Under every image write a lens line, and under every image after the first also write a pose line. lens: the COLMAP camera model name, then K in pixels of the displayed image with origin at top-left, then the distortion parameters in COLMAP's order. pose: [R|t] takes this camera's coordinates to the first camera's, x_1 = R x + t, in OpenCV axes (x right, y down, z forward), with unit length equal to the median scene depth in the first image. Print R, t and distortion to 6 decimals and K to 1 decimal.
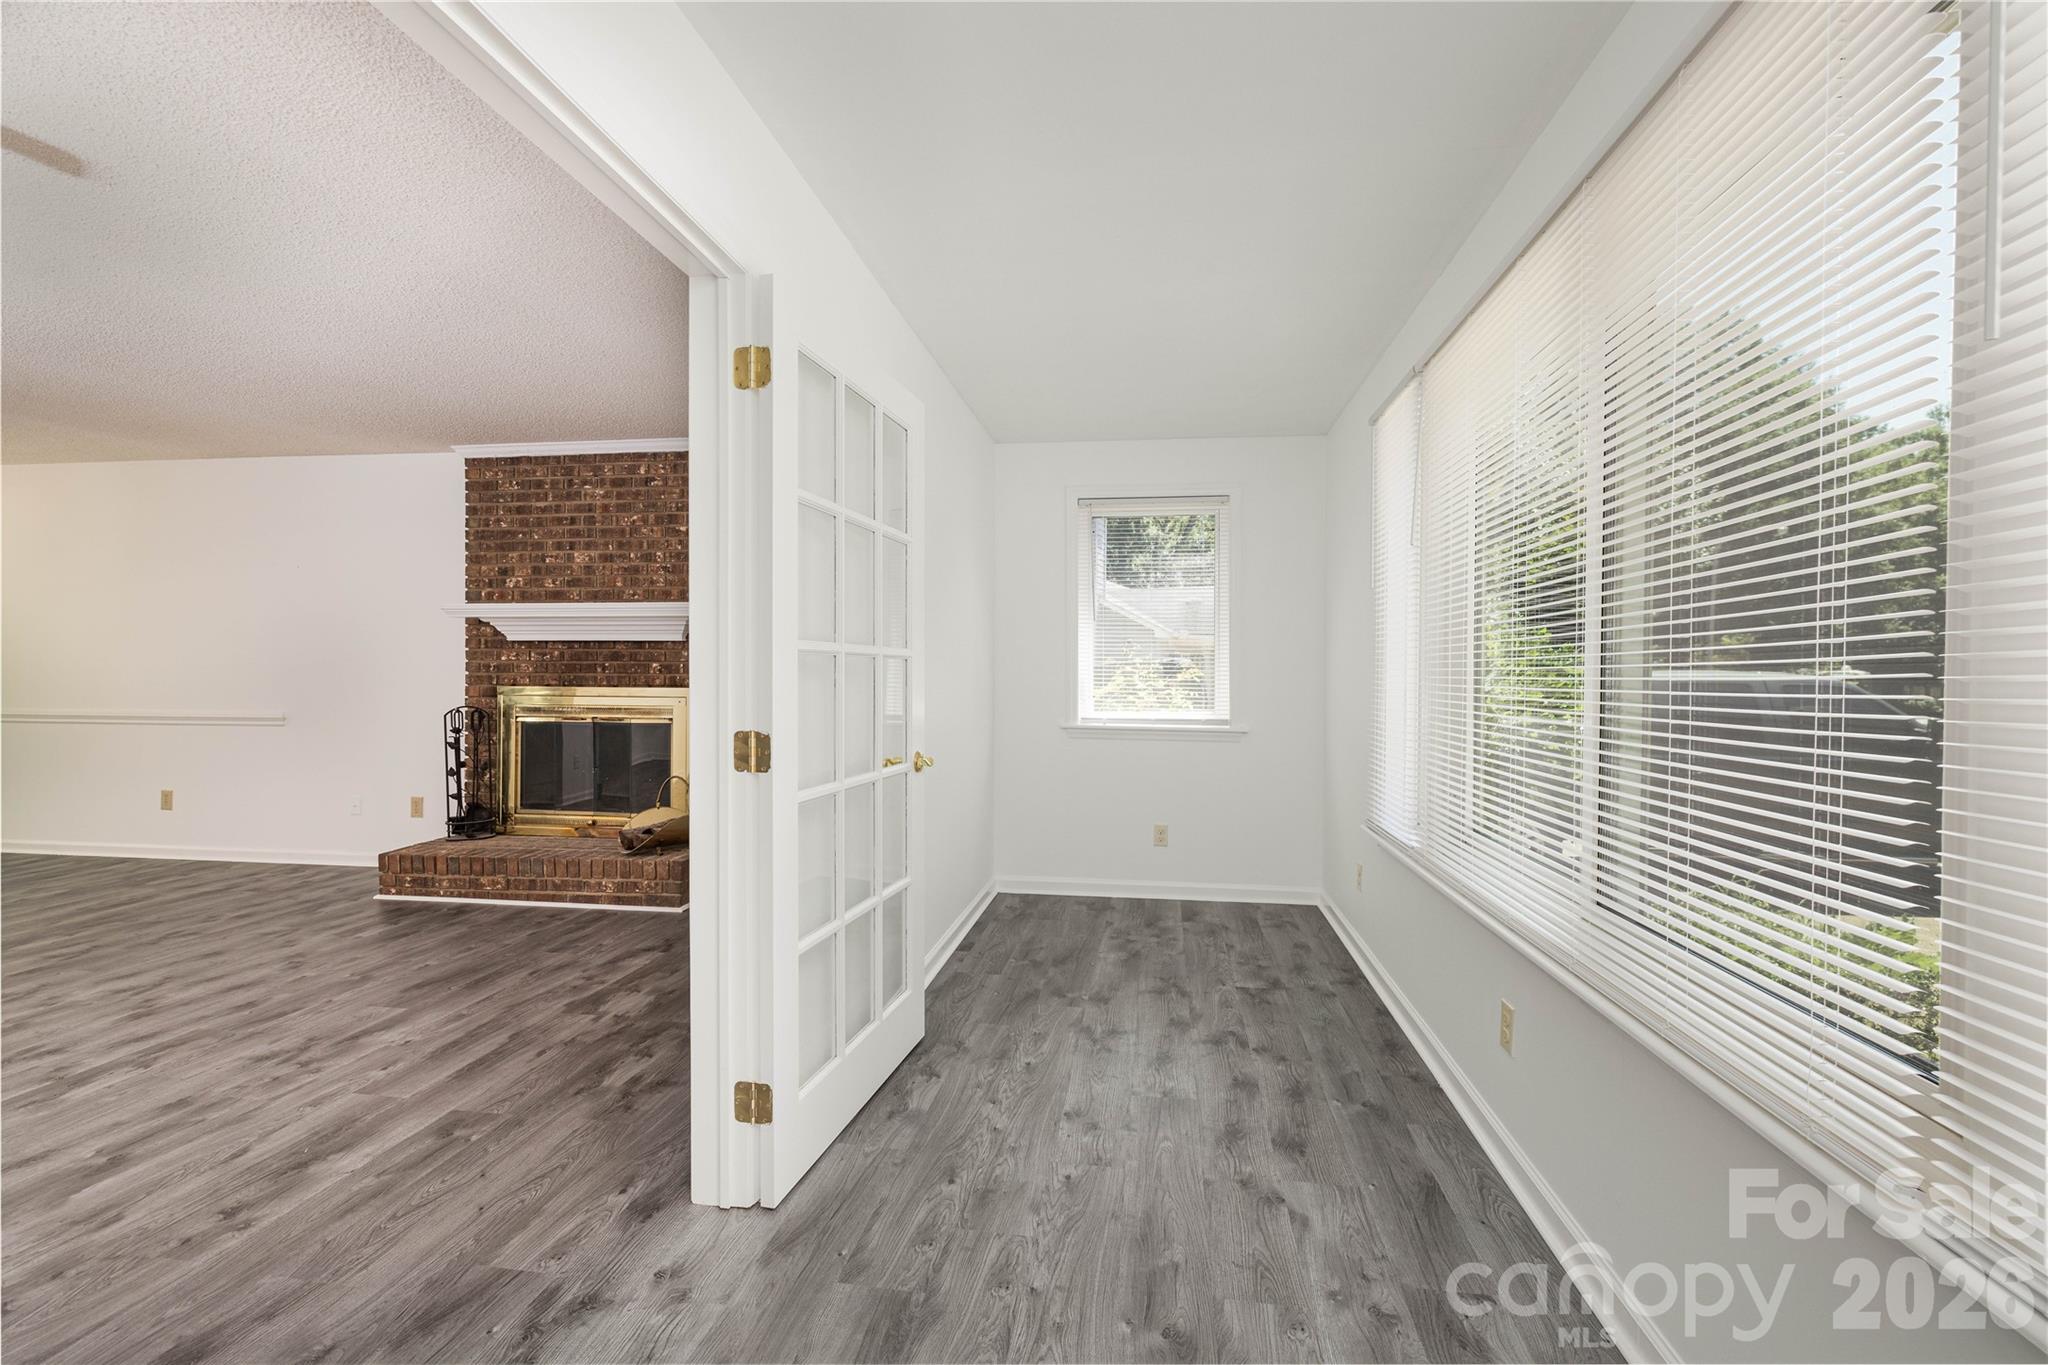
lens RADIAL K [[860.8, 0, 1031.1], [0, 860.8, 681.7], [0, 0, 1]] dist [0.000553, 0.000296]
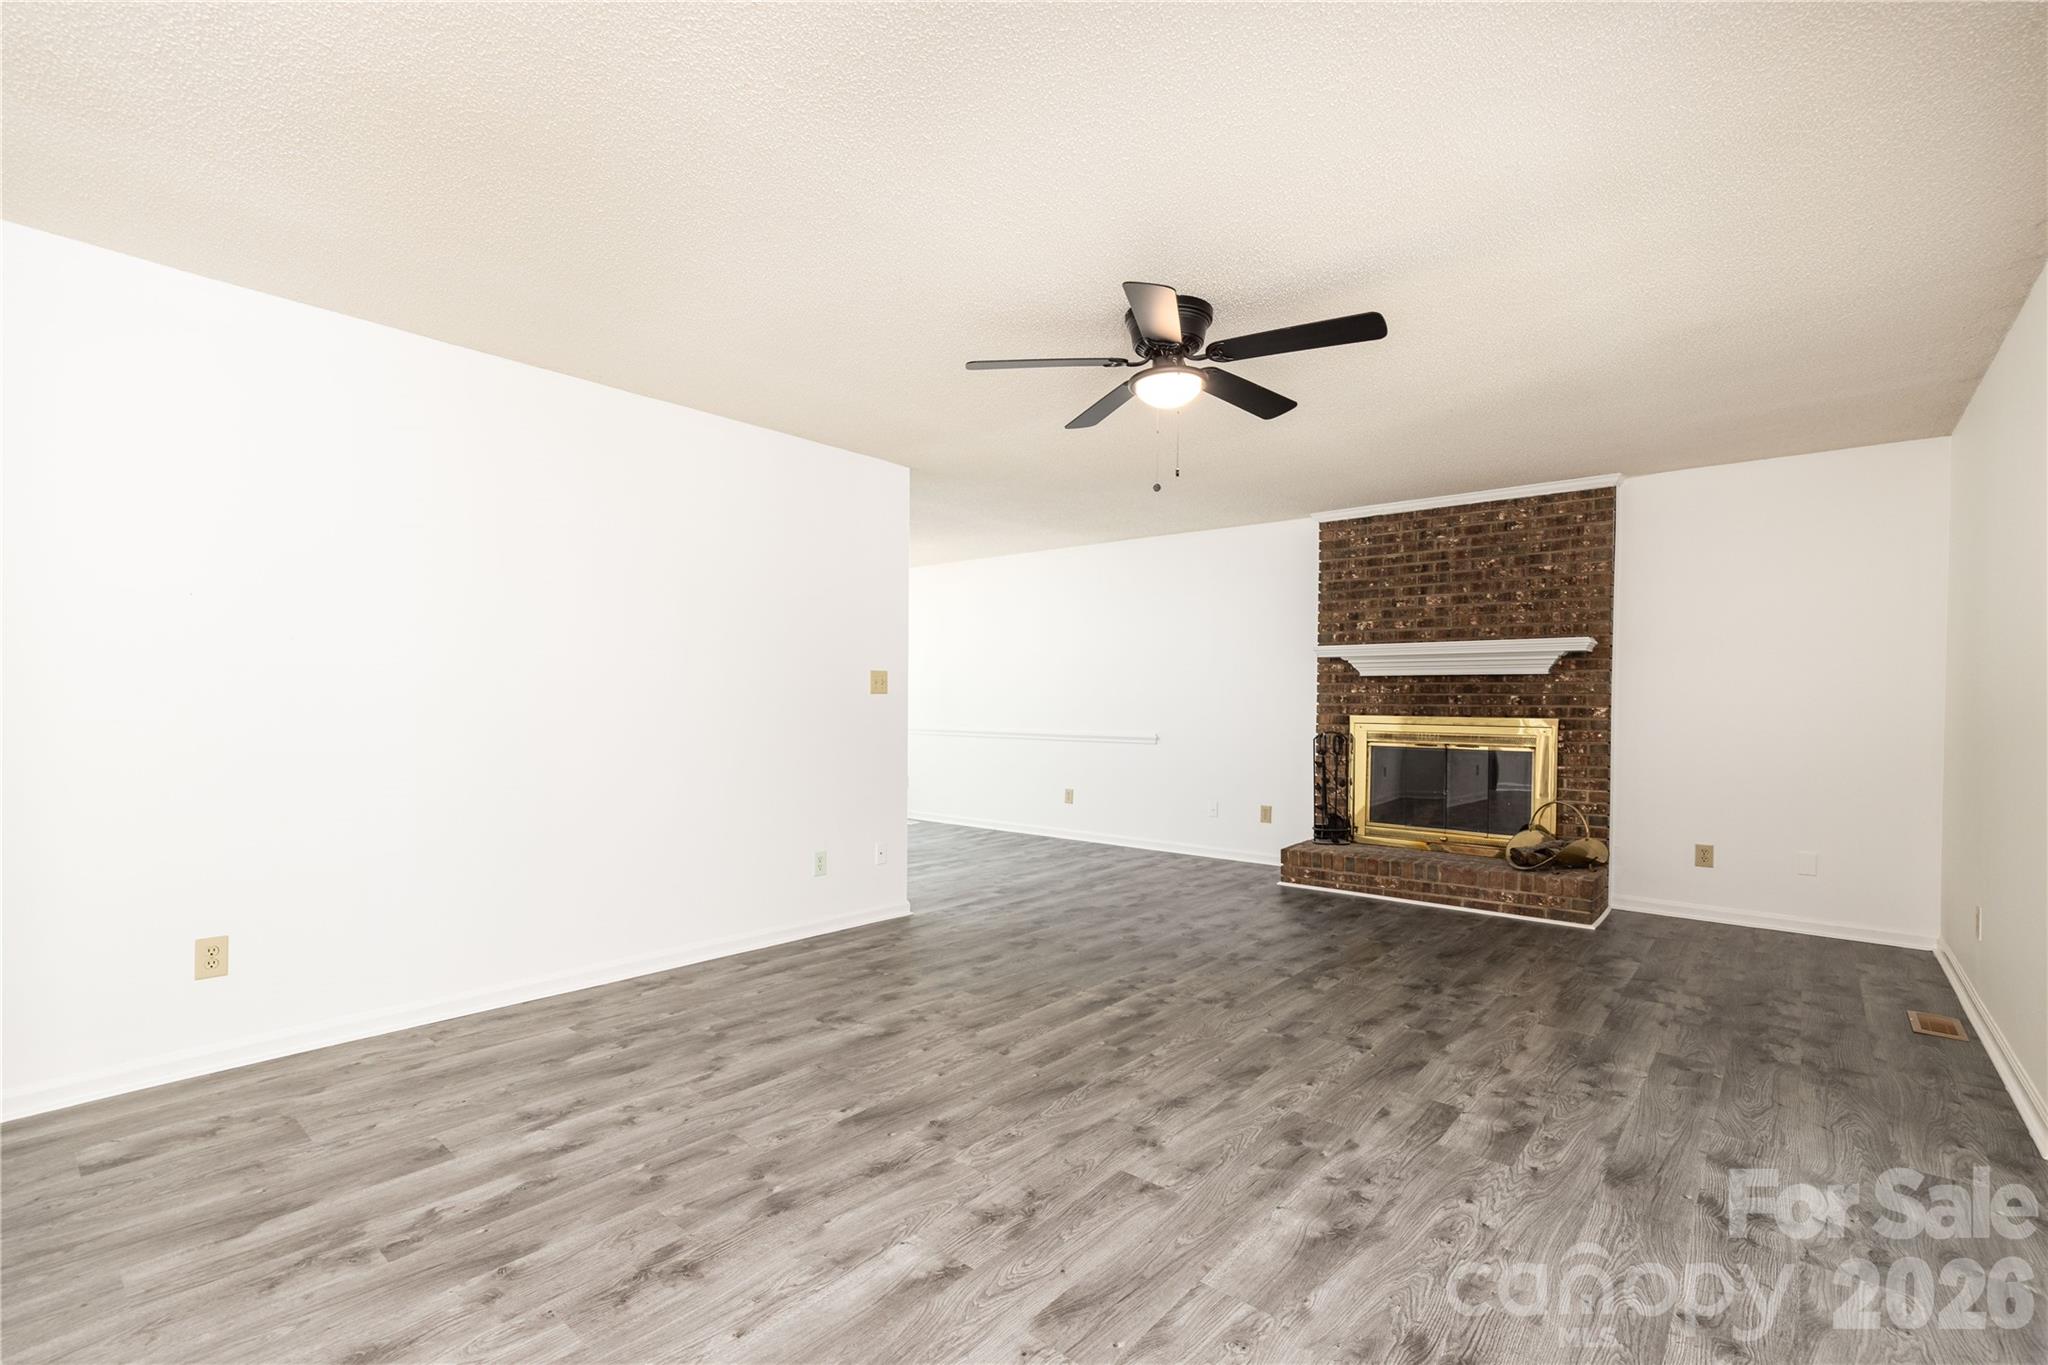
lens RADIAL K [[911.5, 0, 964.8], [0, 911.5, 714.6], [0, 0, 1]] dist [-0.000272, 0.000705]
pose [[0.829111, 0.009196, -0.559008, -0.374247], [-0.007559, 0.999958, 0.005239, 0.001914], [0.559033, -0.000119, 0.829146, -0.327047]]
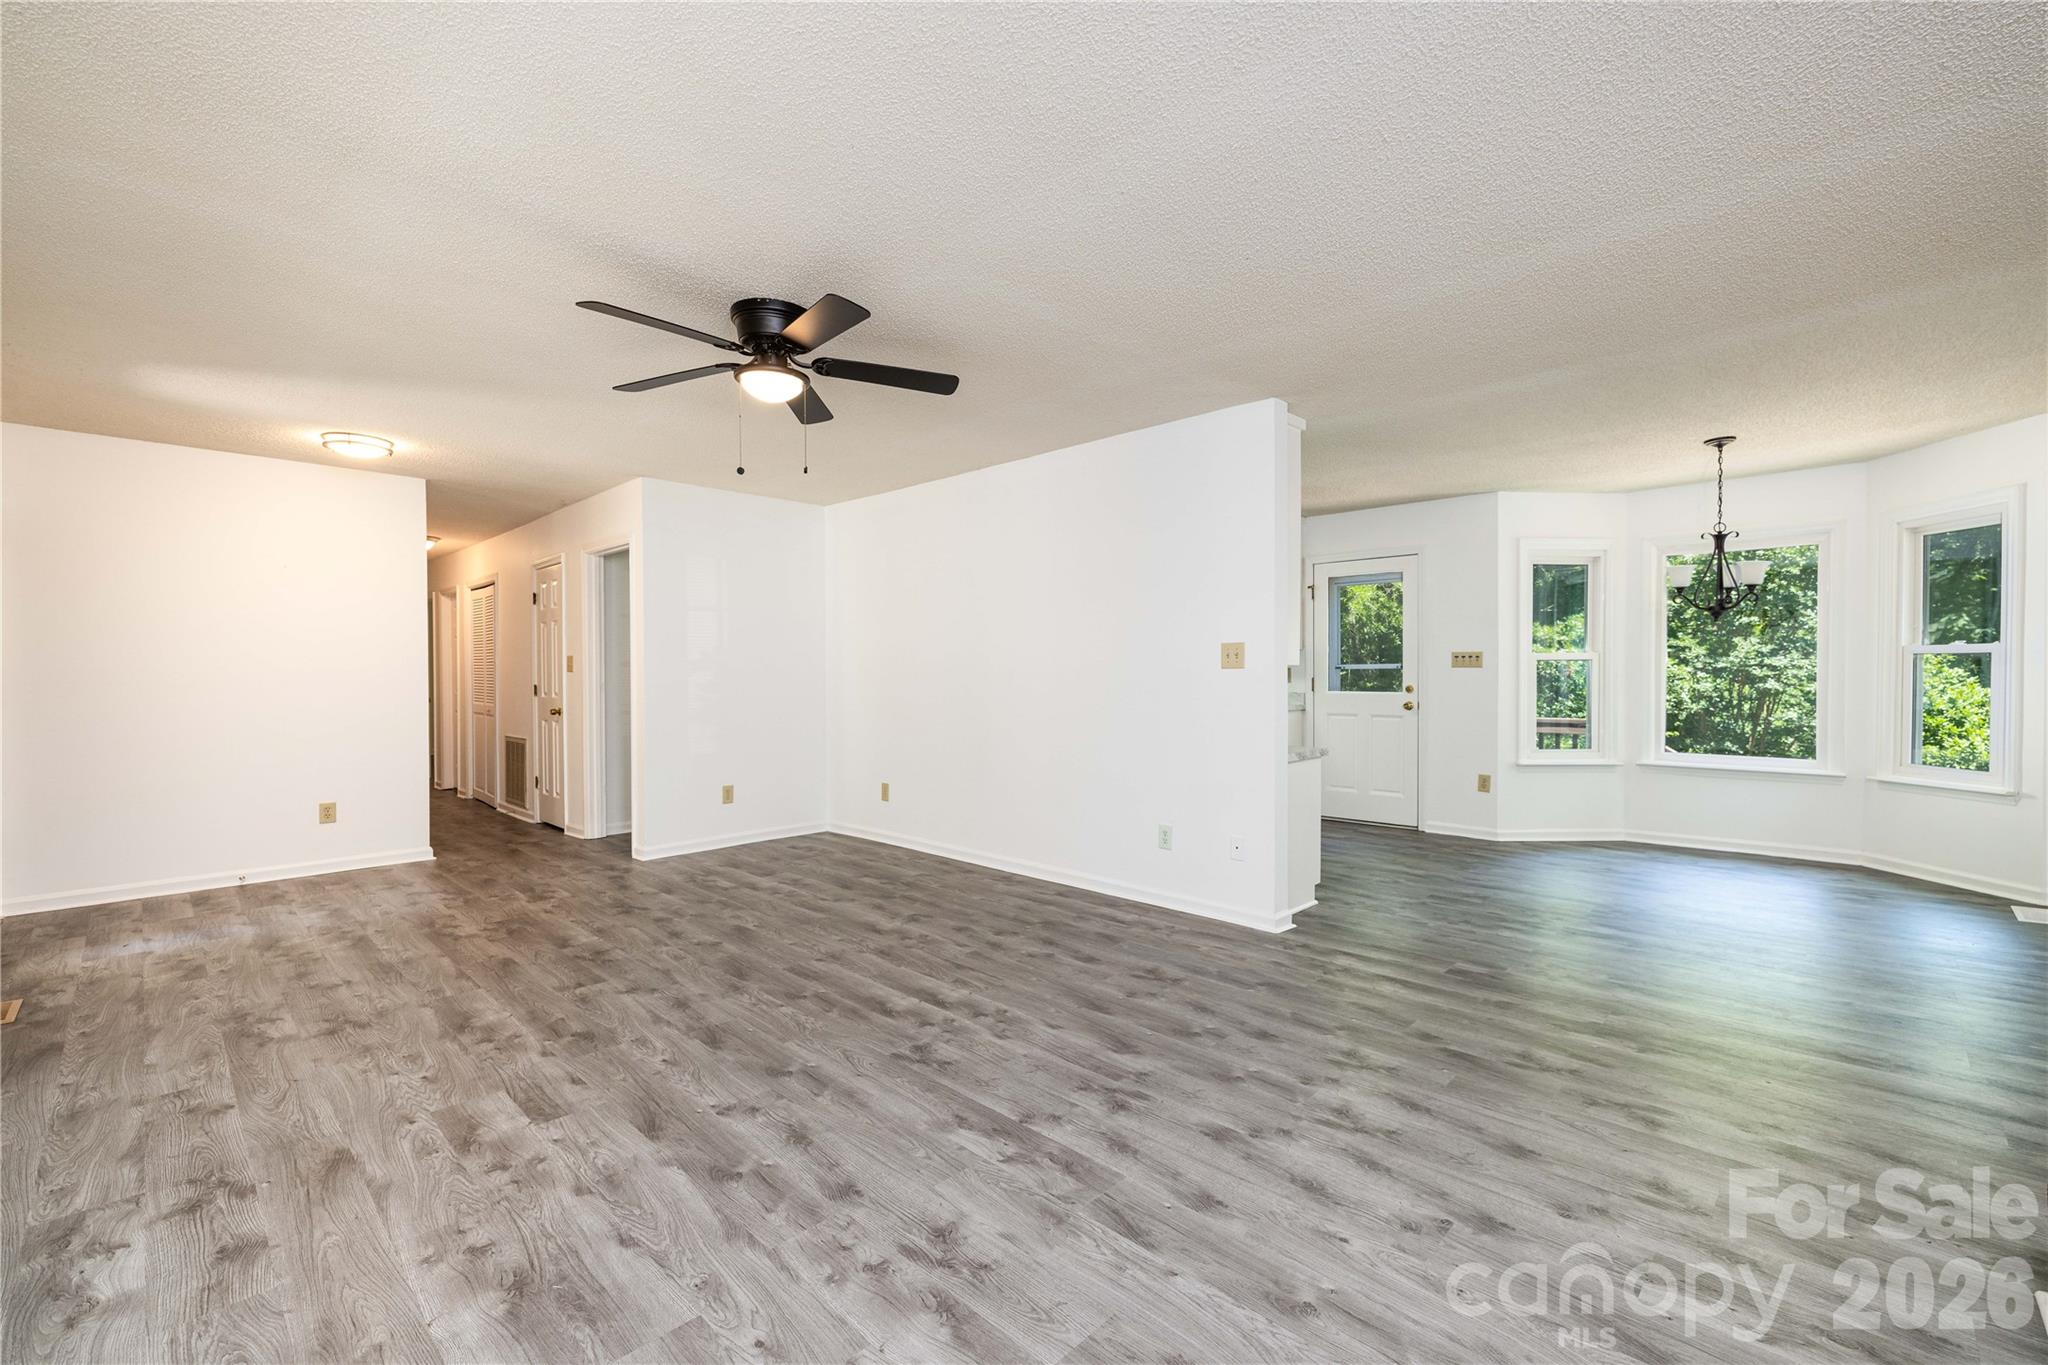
lens RADIAL K [[860.8, 0, 1028.7], [0, 860.8, 682.6], [0, 0, 1]] dist [0.000553, 0.000296]
pose [[-0.583324, 0.004437, -0.812228, -0.202857], [-0.005563, 0.999940, 0.009458, -0.008369], [0.812221, 0.010036, -0.583264, 0.803580]]
